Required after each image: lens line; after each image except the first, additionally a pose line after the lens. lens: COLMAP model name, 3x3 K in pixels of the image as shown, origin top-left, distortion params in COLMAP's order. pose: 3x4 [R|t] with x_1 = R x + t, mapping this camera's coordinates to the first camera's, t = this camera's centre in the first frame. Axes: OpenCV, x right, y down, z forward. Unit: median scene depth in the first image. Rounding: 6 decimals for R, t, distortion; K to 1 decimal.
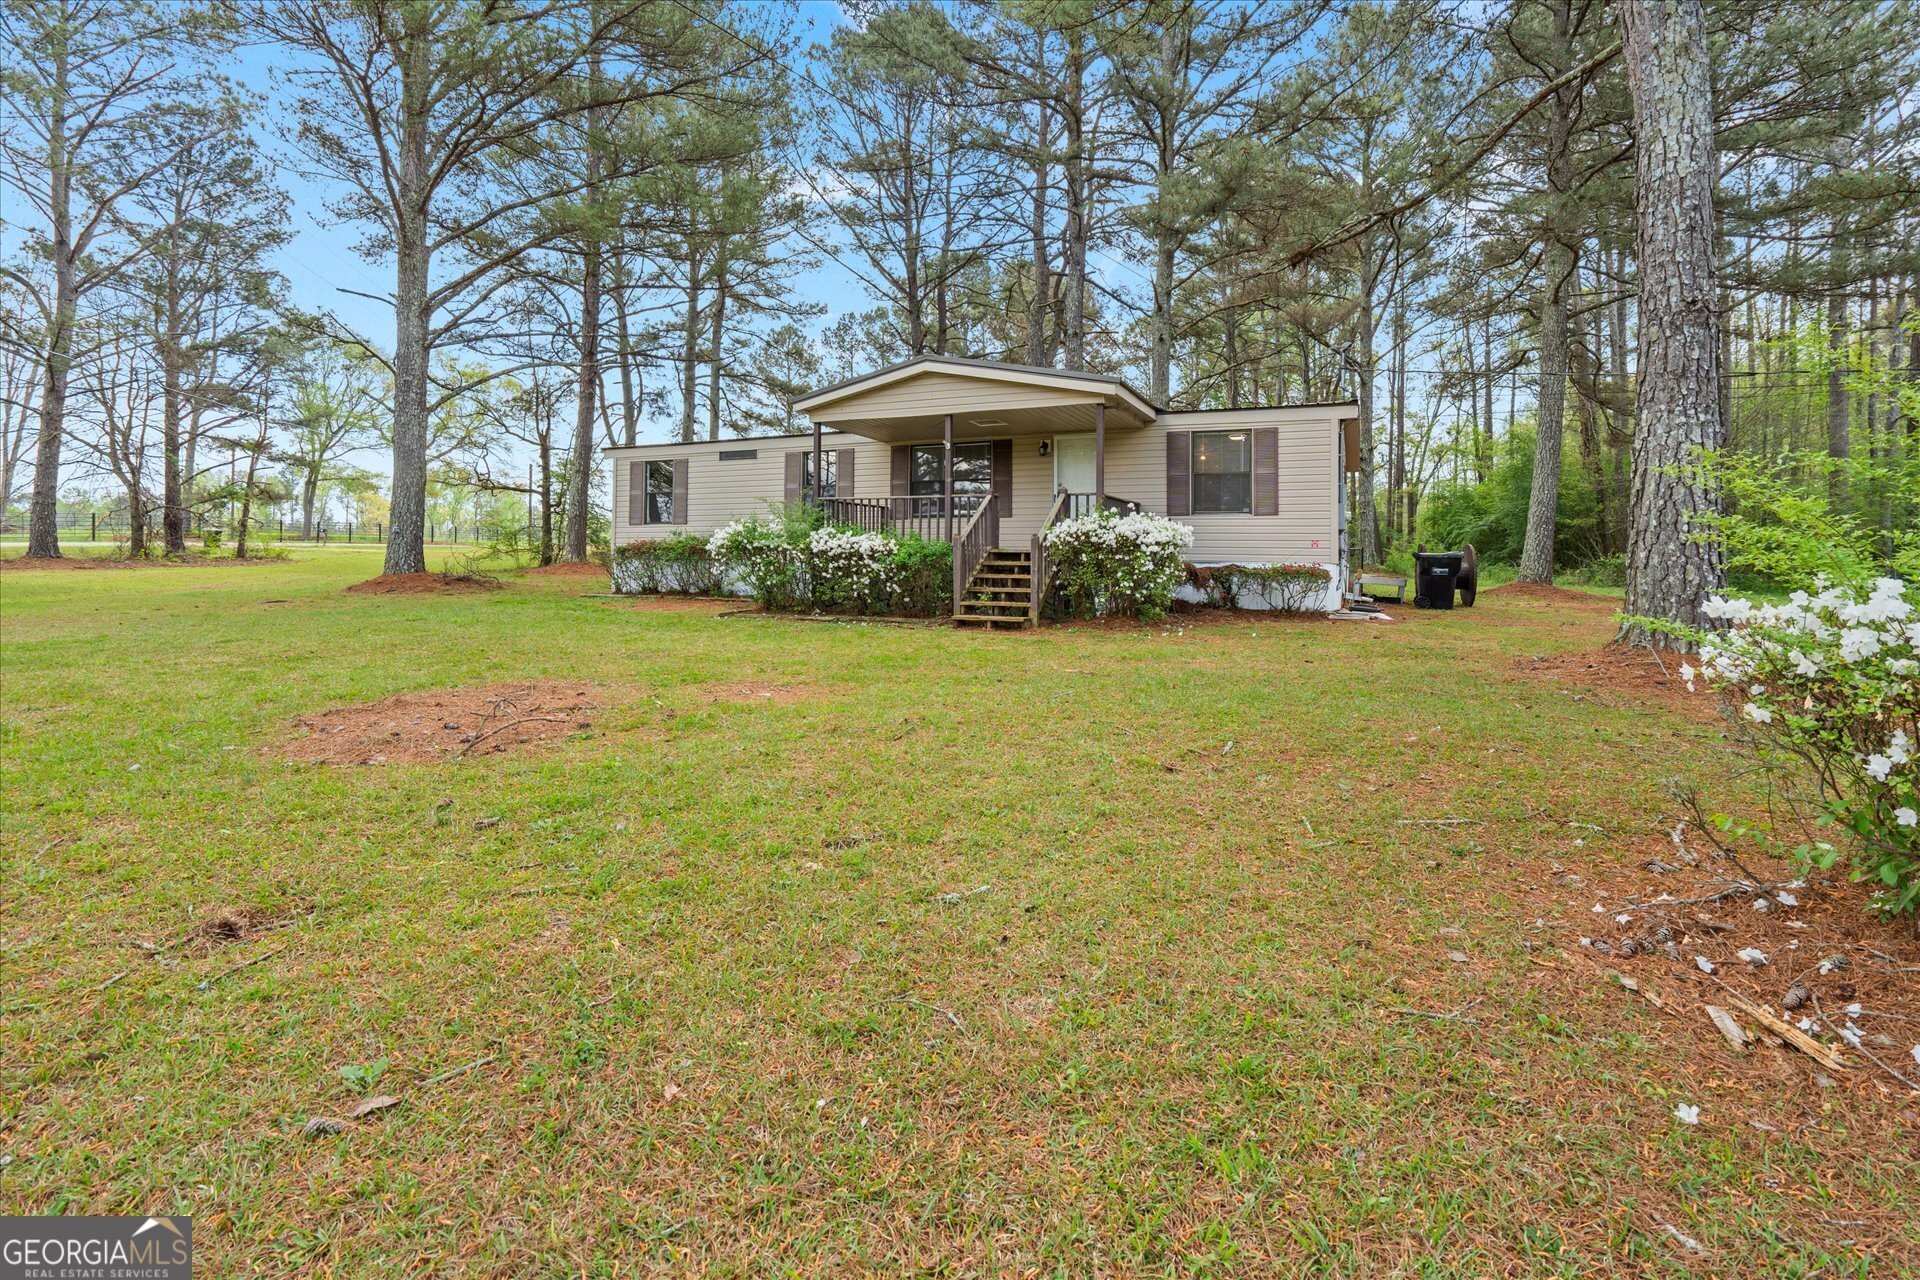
lens RADIAL K [[881.4, 0, 955.4], [0, 881.4, 558.3], [0, 0, 1]] dist [-0.000422, 0.000052]
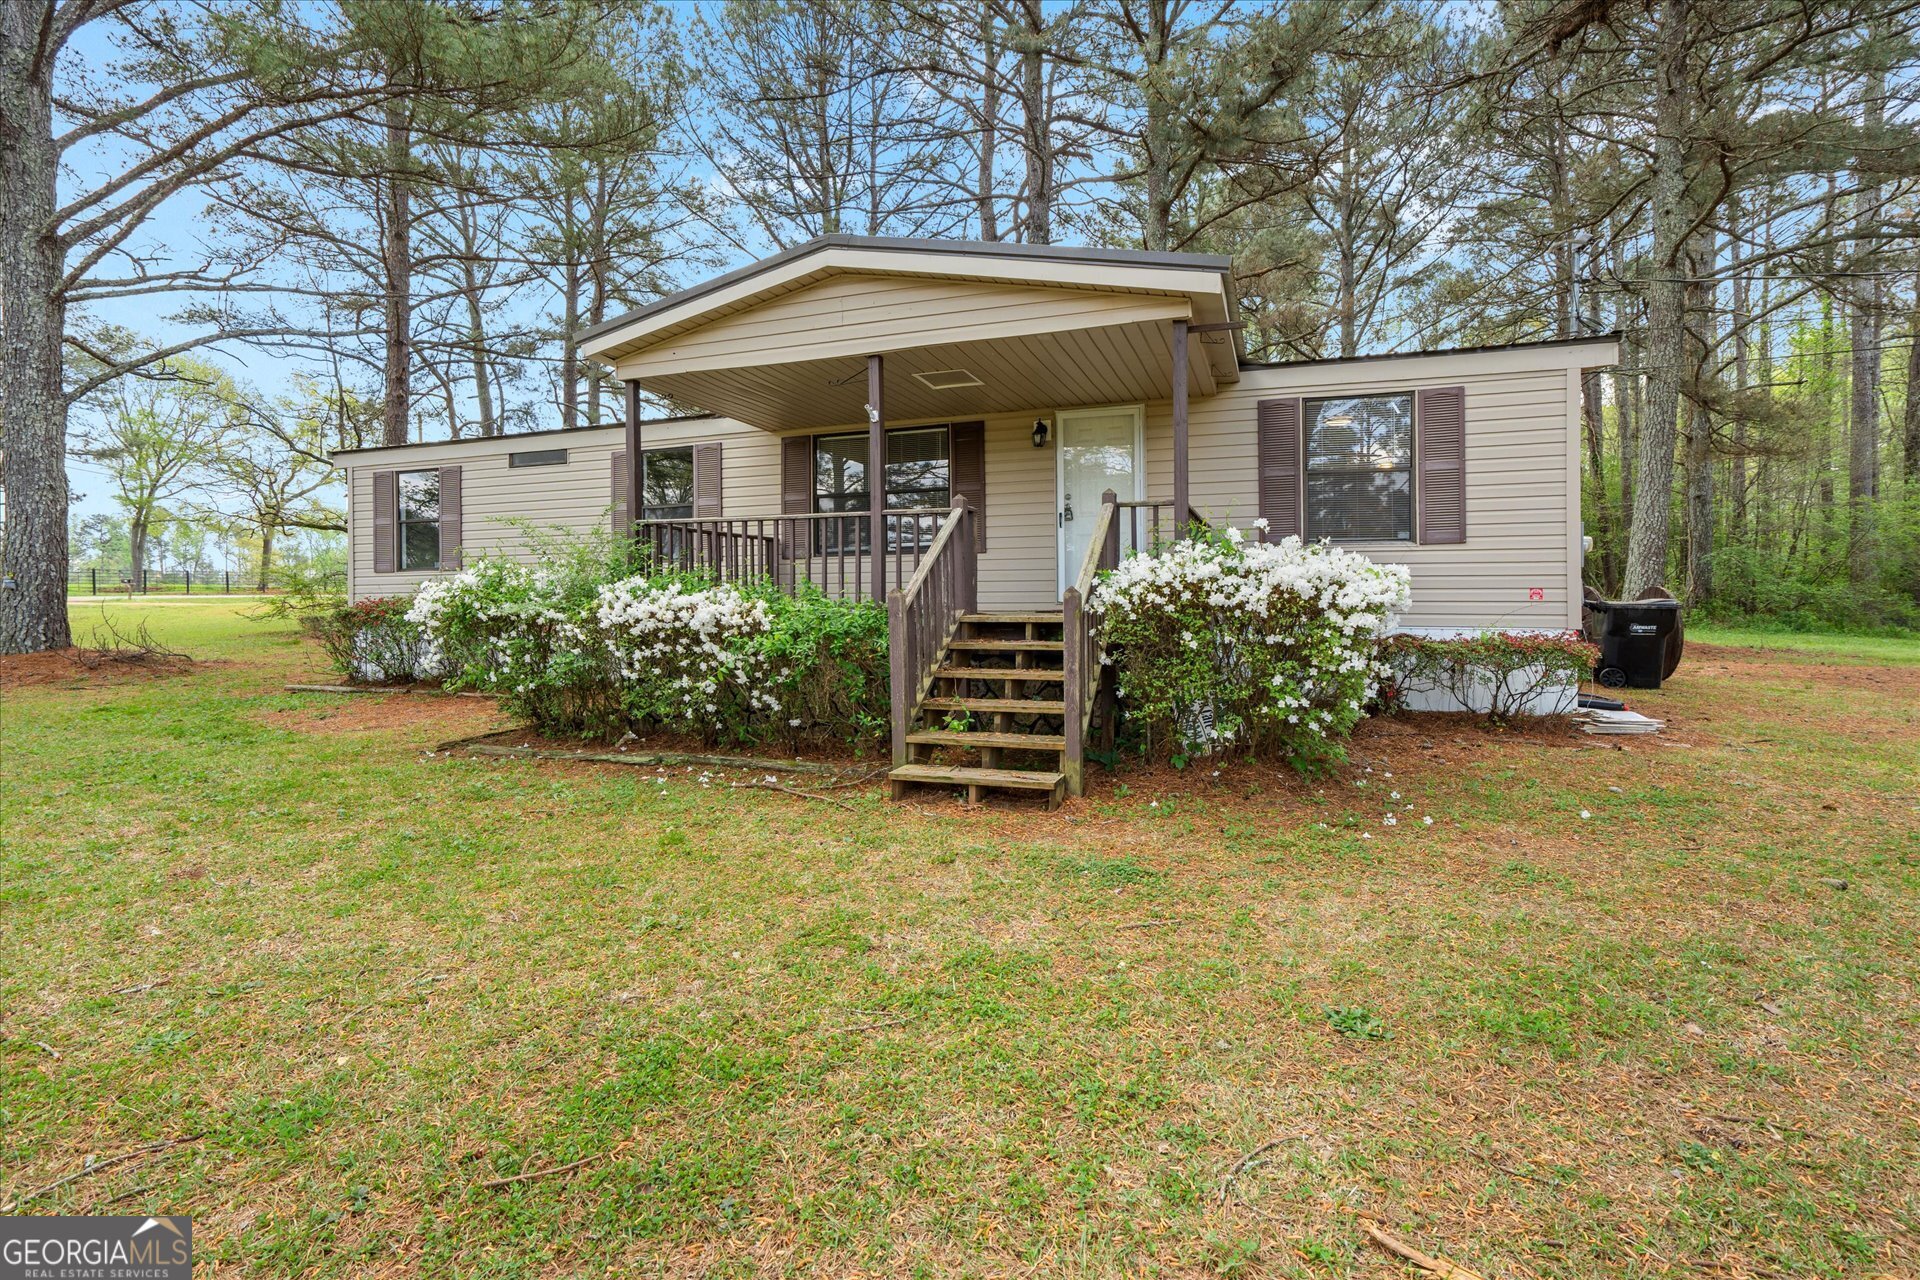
lens RADIAL K [[885.7, 0, 956.4], [0, 885.7, 614.5], [0, 0, 1]] dist [-0.003772, -0.000517]
pose [[0.996855, -0.016315, 0.077553, -0.002870], [0.014829, 0.999696, 0.019693, -0.020090], [-0.077851, -0.018481, 0.996794, 0.472782]]
